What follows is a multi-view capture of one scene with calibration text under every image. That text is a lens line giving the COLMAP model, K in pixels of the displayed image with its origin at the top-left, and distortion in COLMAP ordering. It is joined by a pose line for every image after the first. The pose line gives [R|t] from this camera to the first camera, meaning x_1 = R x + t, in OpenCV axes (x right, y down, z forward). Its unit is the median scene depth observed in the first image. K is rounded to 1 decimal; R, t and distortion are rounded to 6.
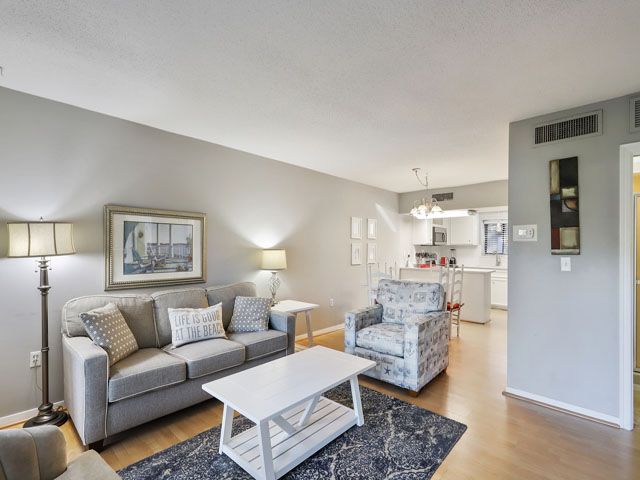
lens RADIAL K [[313.2, 0, 320.0], [0, 313.2, 240.0], [0, 0, 1]] dist [0.003722, 0.000900]
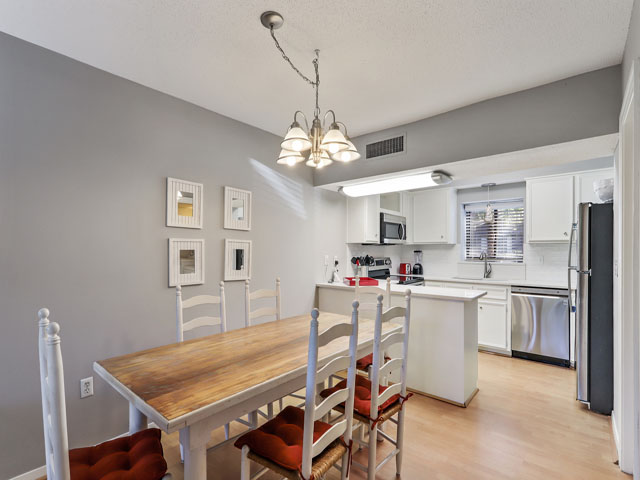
lens RADIAL K [[310.8, 0, 320.7], [0, 310.8, 249.6], [0, 0, 1]] dist [0.002888, 0.000217]
pose [[0.998906, -0.013811, 0.044688, 0.222829], [0.013328, 0.999850, 0.011093, 0.019158], [-0.044834, -0.010485, 0.998939, 0.423367]]
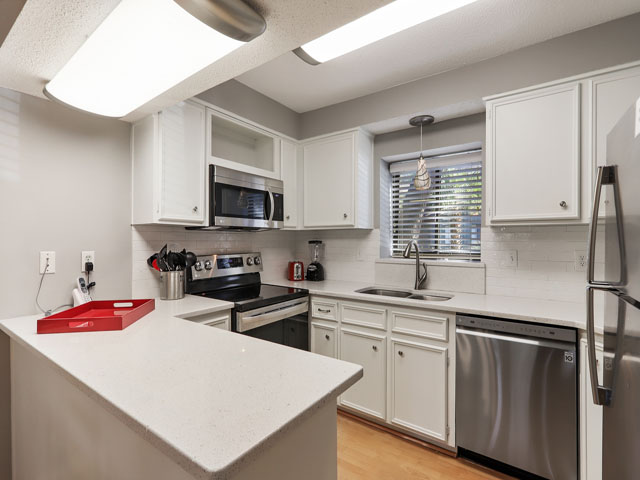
lens RADIAL K [[313.2, 0, 320.0], [0, 313.2, 240.0], [0, 0, 1]] dist [0.003722, 0.000900]
pose [[0.991417, -0.013353, 0.130054, 0.426876], [0.011609, 0.999832, 0.014156, 0.025819], [-0.130222, -0.012525, 0.991406, 0.697571]]
